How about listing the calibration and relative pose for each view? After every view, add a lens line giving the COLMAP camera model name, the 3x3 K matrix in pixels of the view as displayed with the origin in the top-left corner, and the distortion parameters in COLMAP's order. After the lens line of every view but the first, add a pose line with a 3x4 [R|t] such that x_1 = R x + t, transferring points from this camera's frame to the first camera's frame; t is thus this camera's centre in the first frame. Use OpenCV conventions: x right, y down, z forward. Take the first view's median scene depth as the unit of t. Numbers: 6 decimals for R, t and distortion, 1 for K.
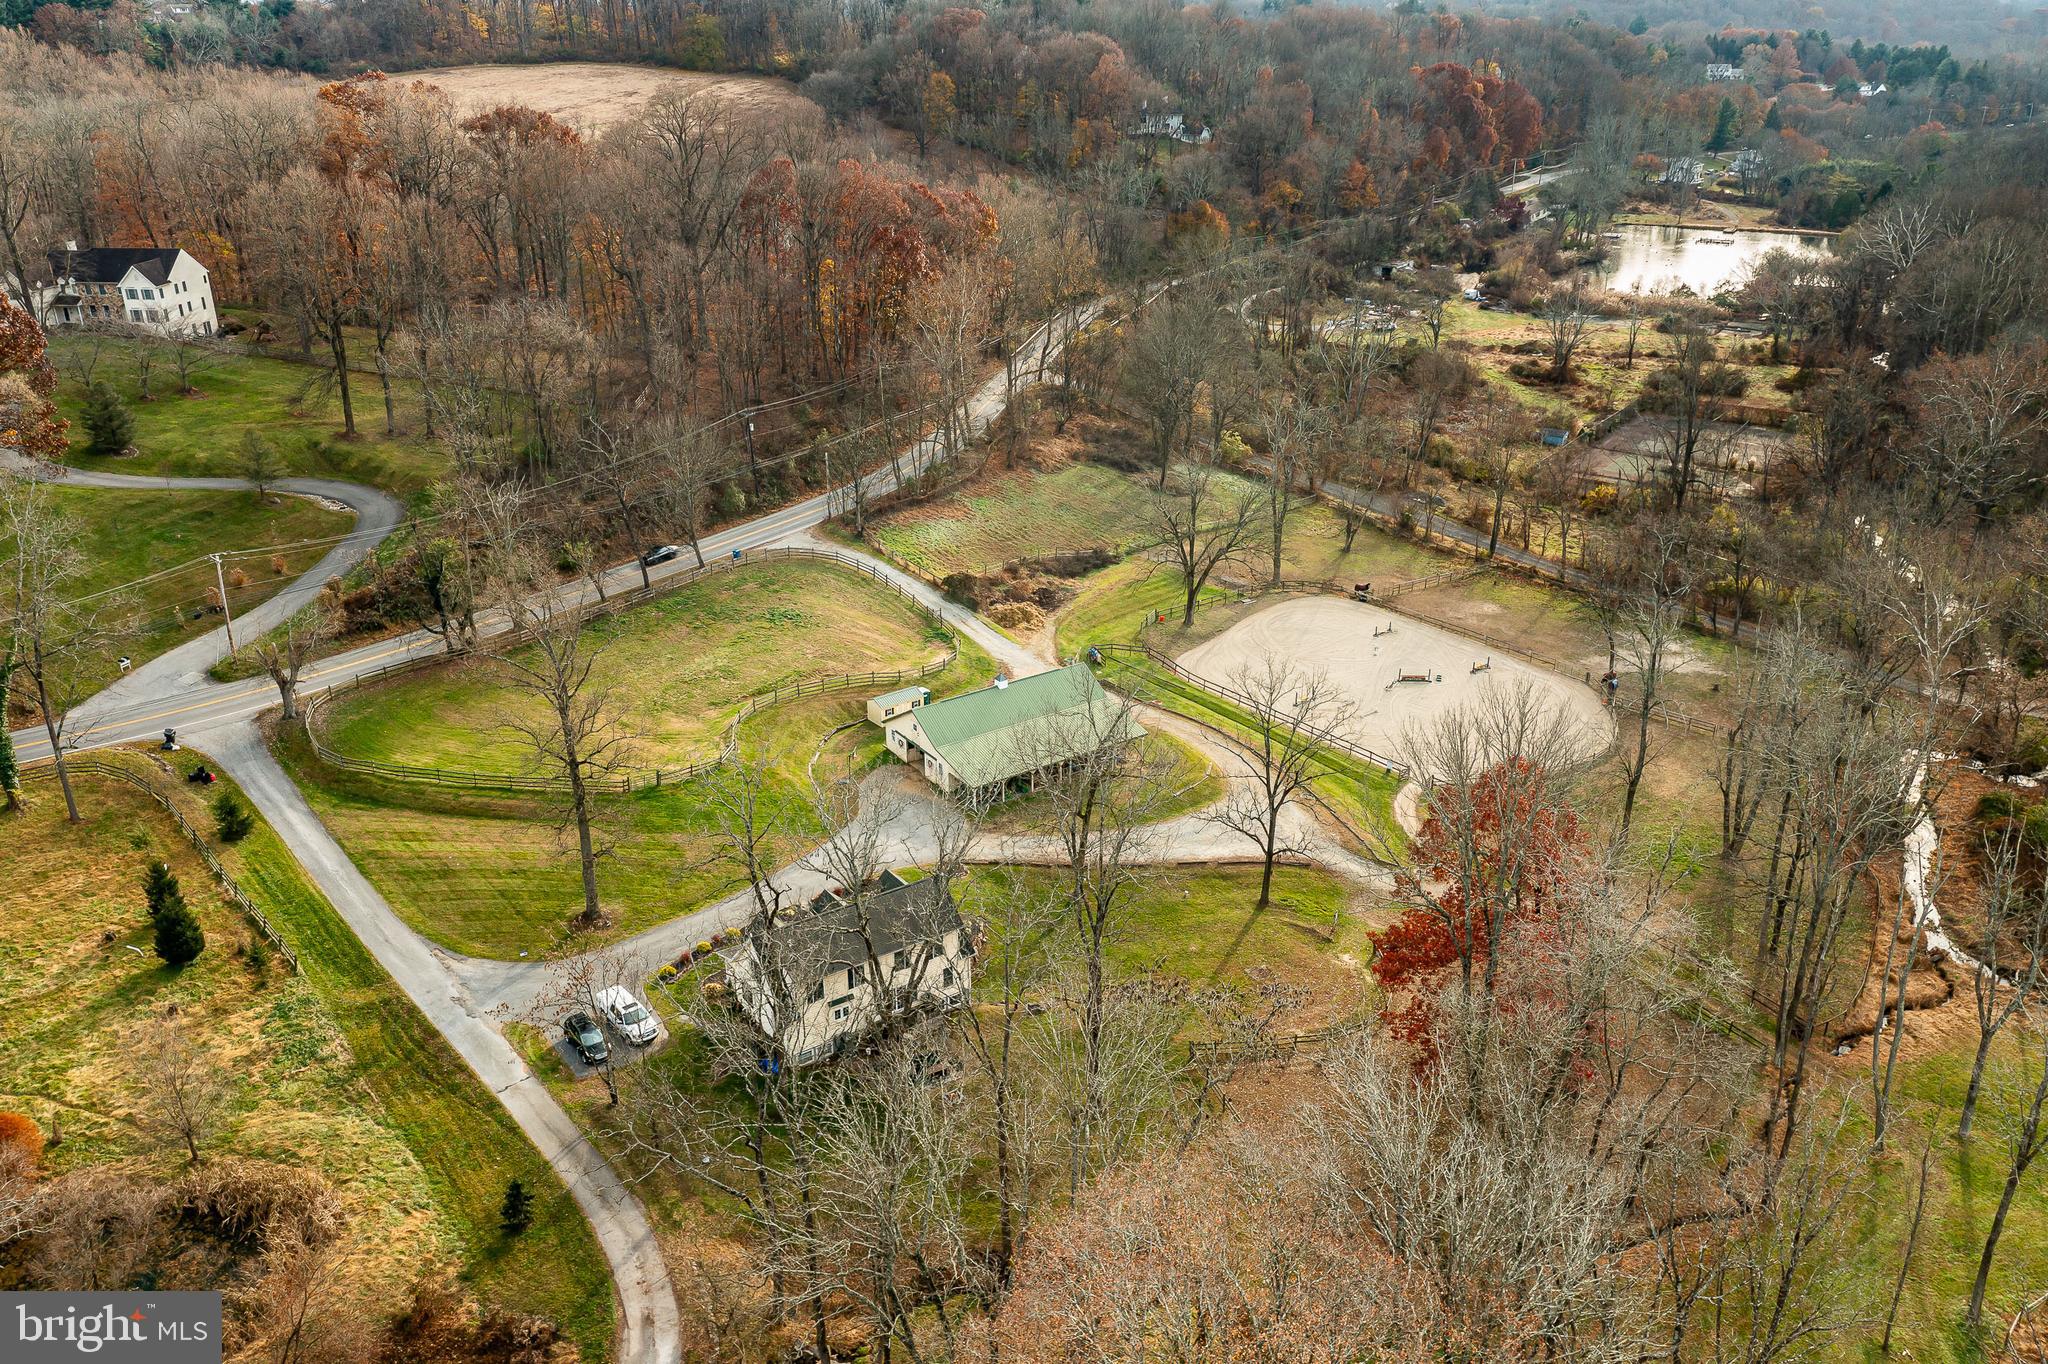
lens RADIAL K [[1614.3, 0, 1029.6], [0, 1614.3, 687.7], [0, 0, 1]] dist [-0.013364, 0.046533]
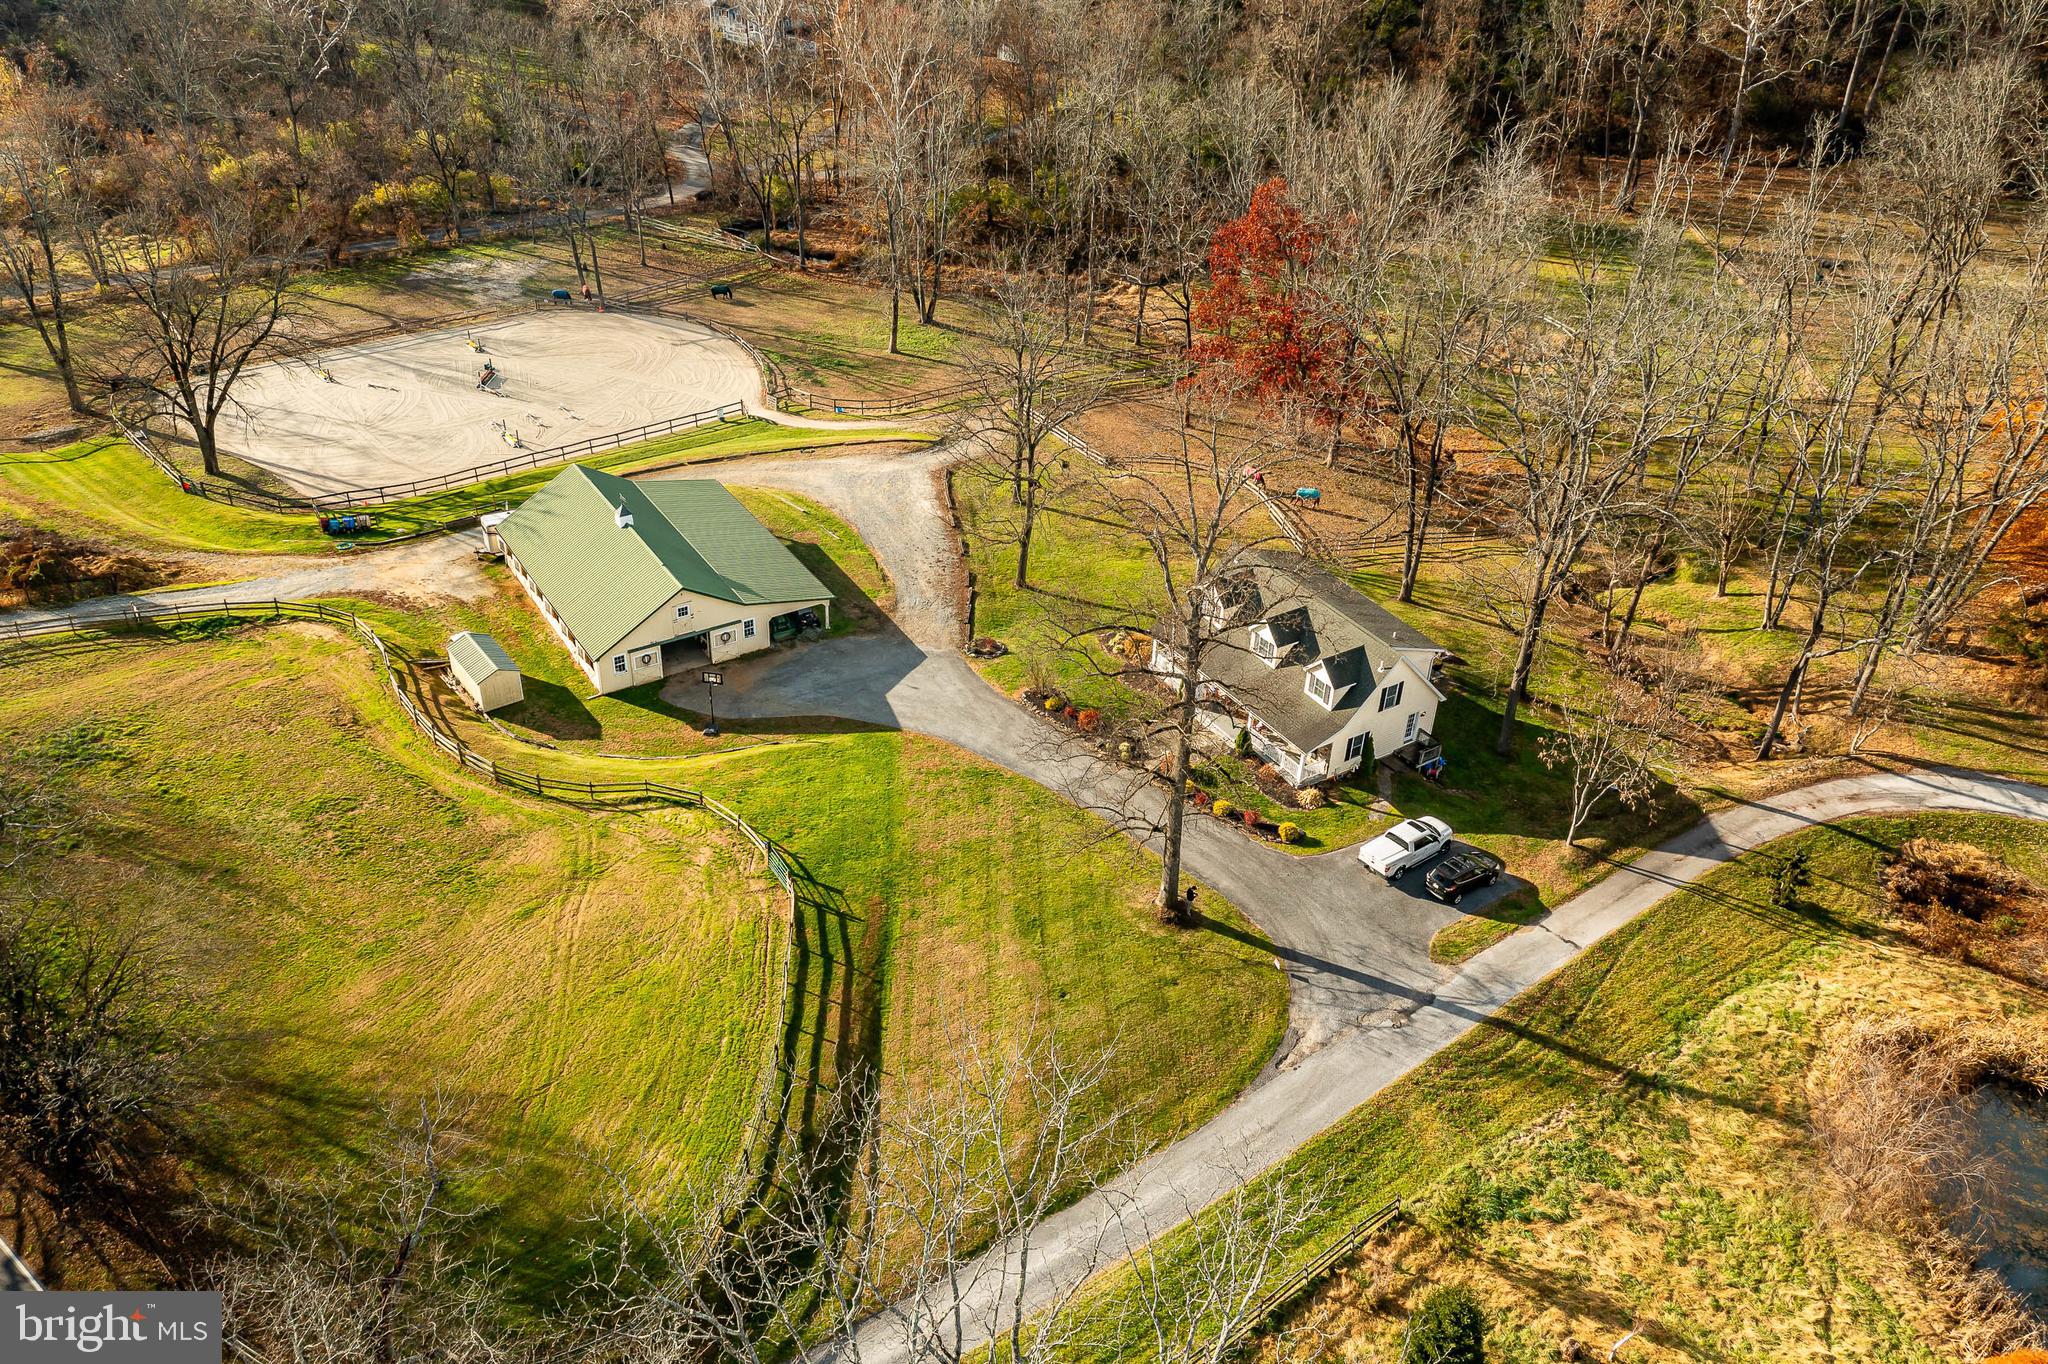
lens RADIAL K [[1614.3, 0, 1011.9], [0, 1614.3, 691.3], [0, 0, 1]] dist [-0.013364, 0.046533]
pose [[0.032402, -0.551941, 0.833254, -0.627333], [0.371318, 0.780670, 0.502671, -0.230441], [-0.927940, 0.293115, 0.230241, 0.710107]]
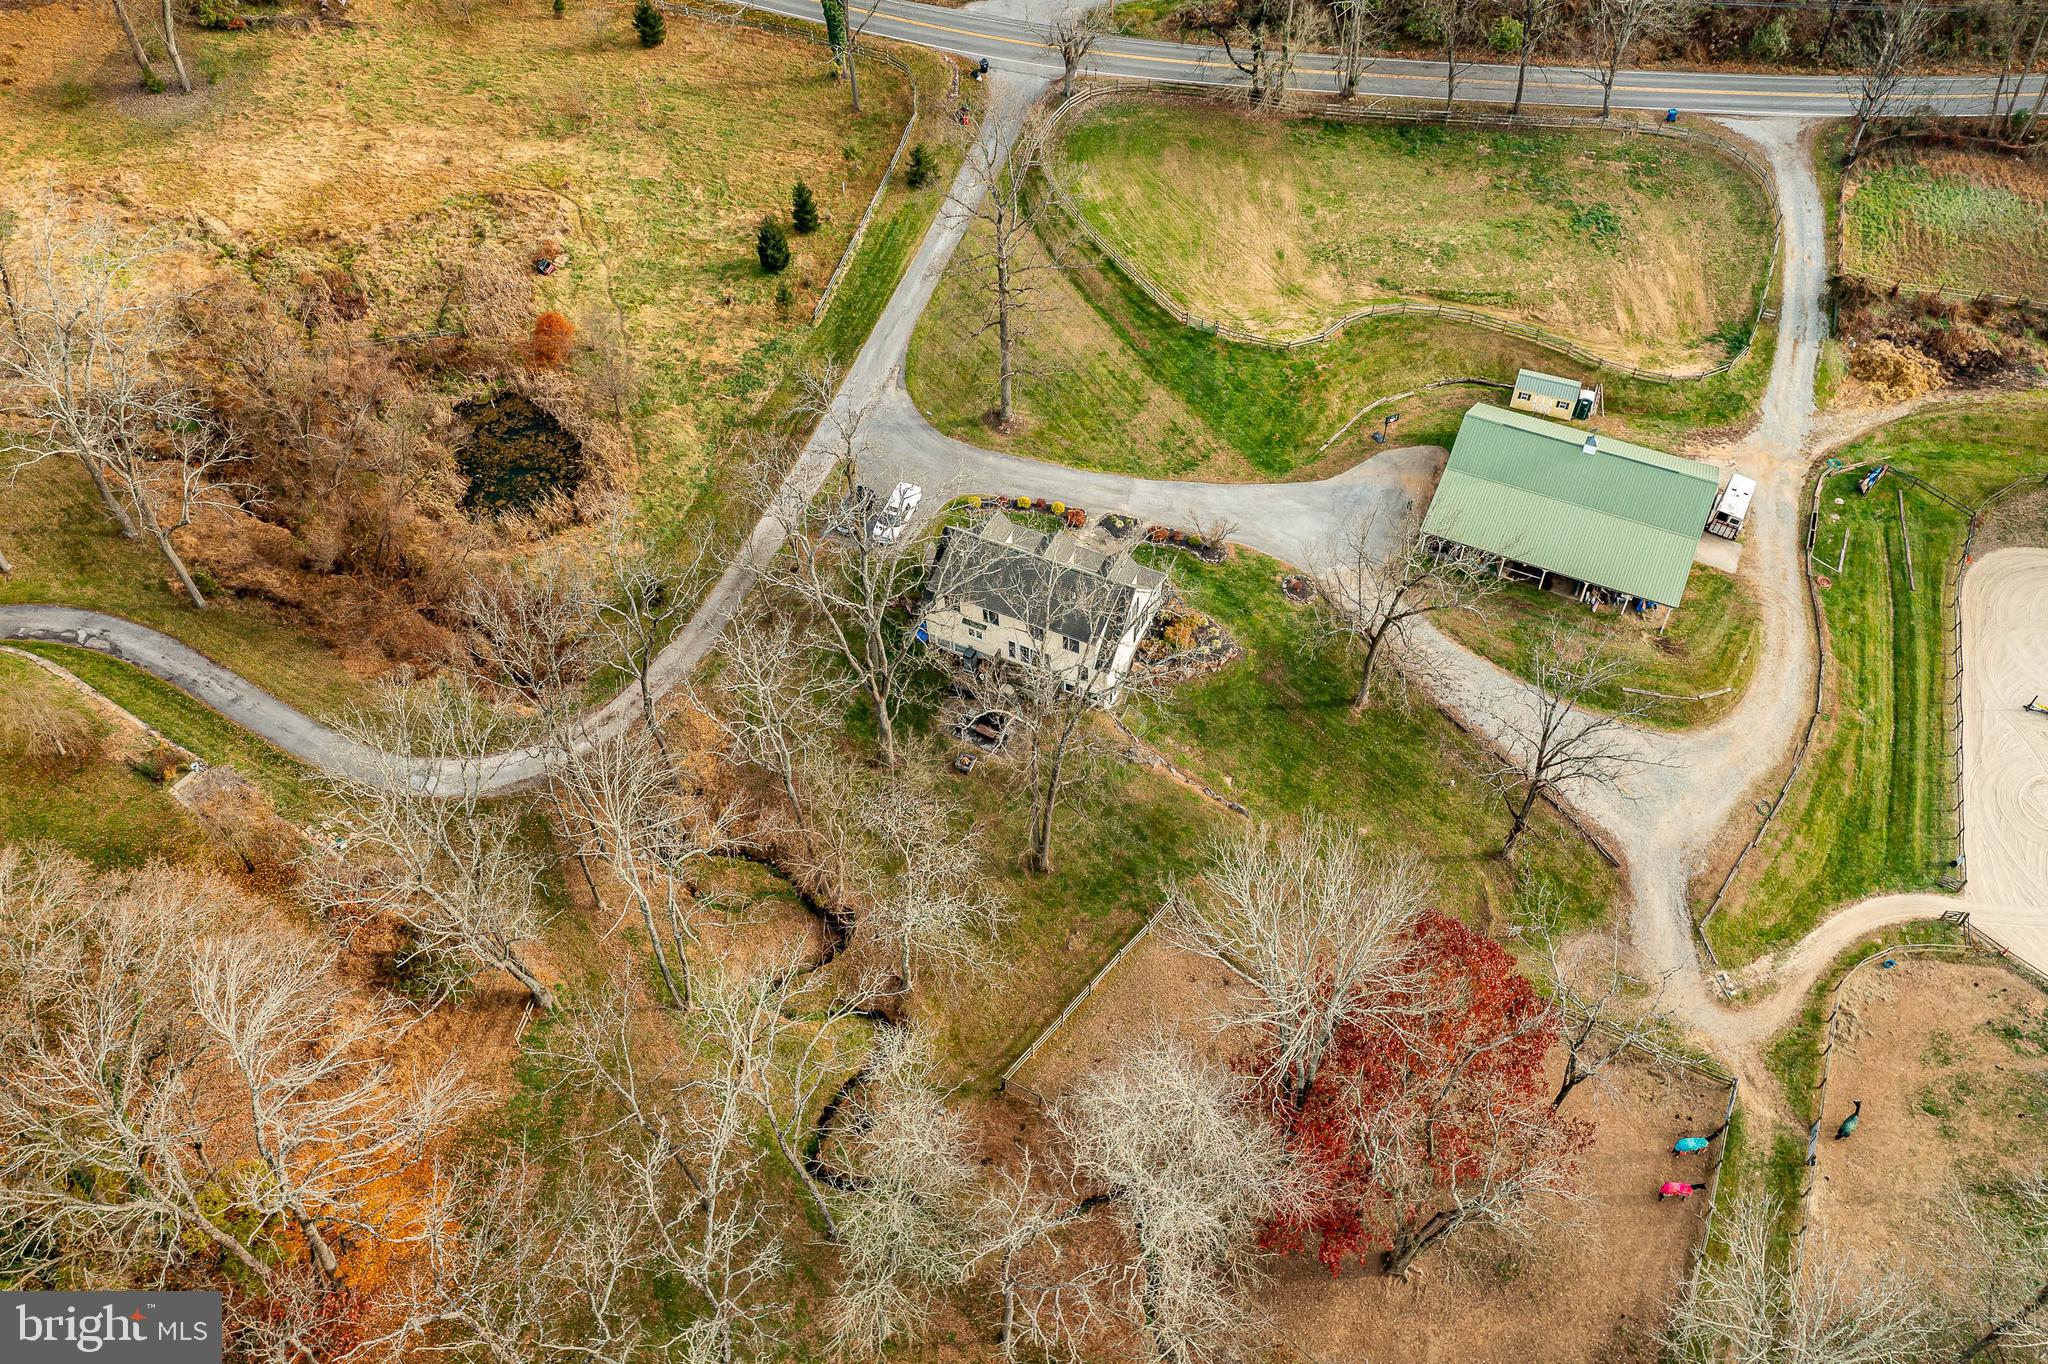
lens RADIAL K [[1614.3, 0, 1013.7], [0, 1614.3, 683.1], [0, 0, 1]] dist [-0.013364, 0.046533]
pose [[0.502316, 0.660724, -0.557783, 0.368502], [-0.332366, 0.743051, 0.580869, -0.289602], [0.798255, -0.106392, 0.592848, 0.274666]]
